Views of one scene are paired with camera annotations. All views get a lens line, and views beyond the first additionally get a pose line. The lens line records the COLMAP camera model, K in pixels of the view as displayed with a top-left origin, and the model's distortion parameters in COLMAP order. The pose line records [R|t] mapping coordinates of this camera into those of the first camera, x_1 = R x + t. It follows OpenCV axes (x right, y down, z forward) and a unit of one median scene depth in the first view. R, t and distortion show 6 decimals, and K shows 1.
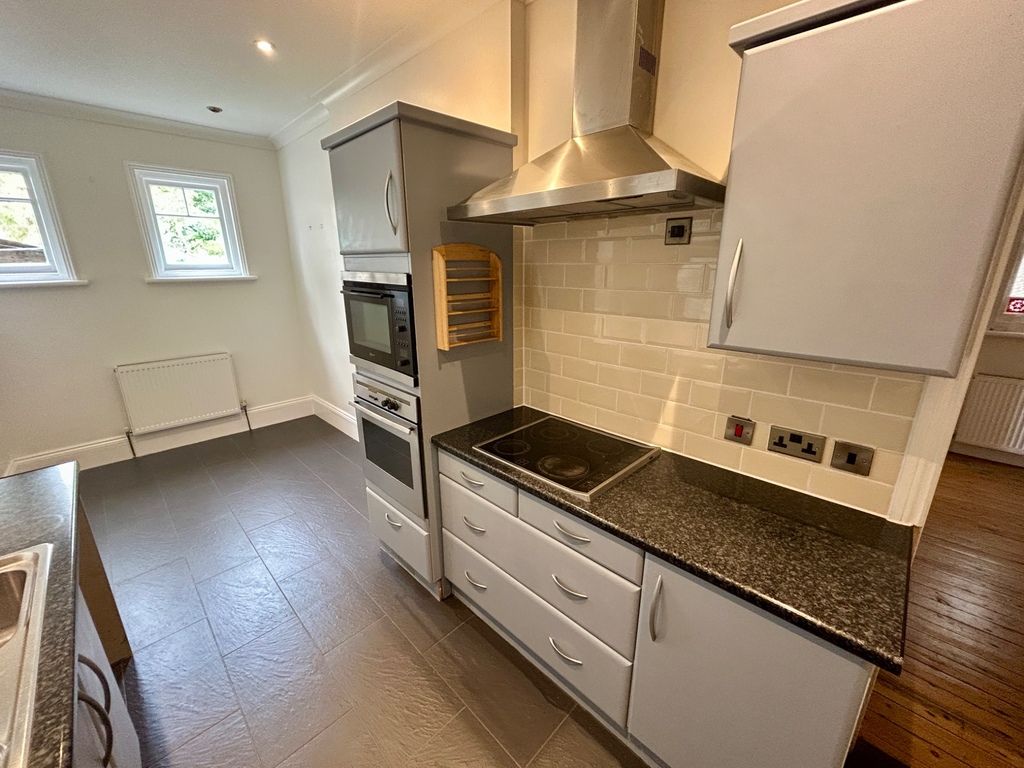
lens RADIAL K [[409.8, 0, 512.4], [0, 409.8, 382.3], [0, 0, 1]] dist [0.004049, 0.000192]
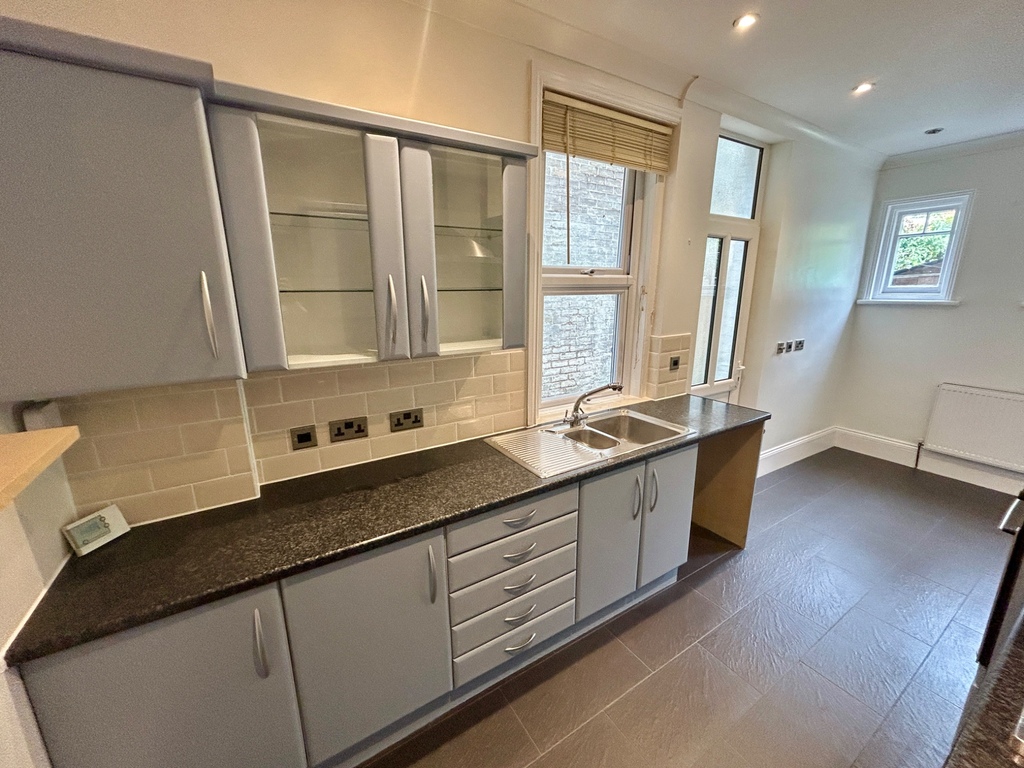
lens RADIAL K [[409.8, 0, 511.7], [0, 409.8, 384.3], [0, 0, 1]] dist [0.004049, 0.000192]
pose [[-0.230093, 0.231978, -0.945116, 0.261420], [-0.268173, 0.918457, 0.290722, -0.042731], [0.935490, 0.320347, -0.149120, 0.123644]]
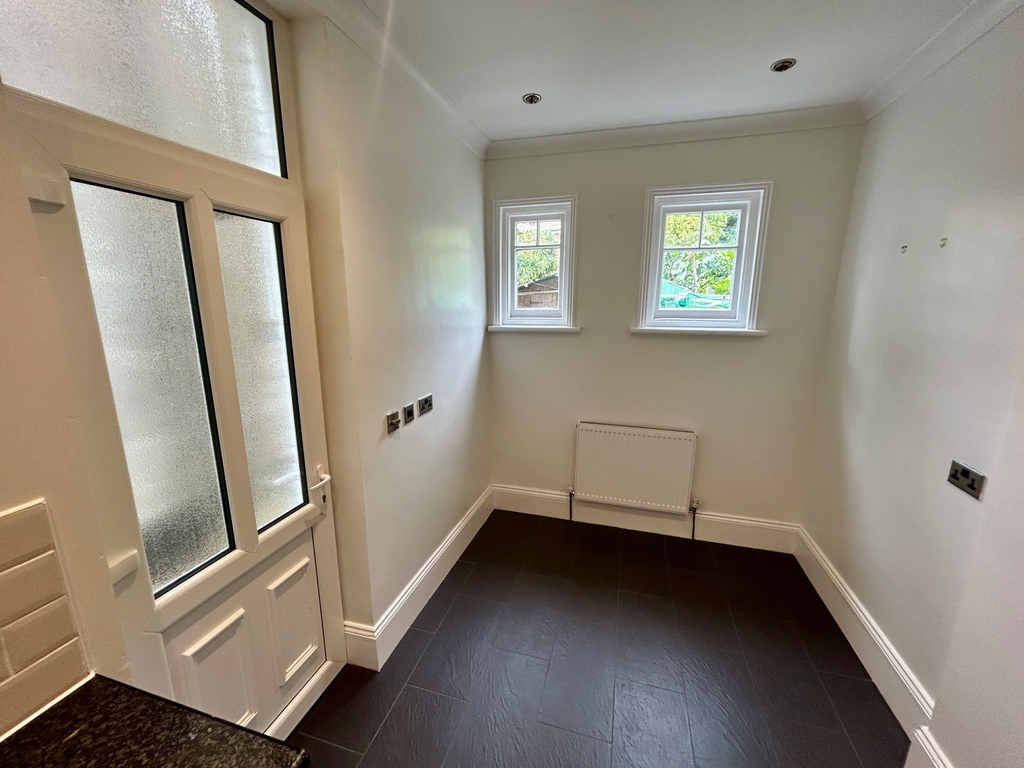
lens RADIAL K [[409.8, 0, 511.9], [0, 409.8, 380.4], [0, 0, 1]] dist [0.004049, 0.000192]
pose [[0.476959, 0.182538, -0.859762, -0.267063], [-0.250715, 0.965811, 0.065968, -0.137578], [0.842409, 0.184091, 0.506417, 0.383621]]
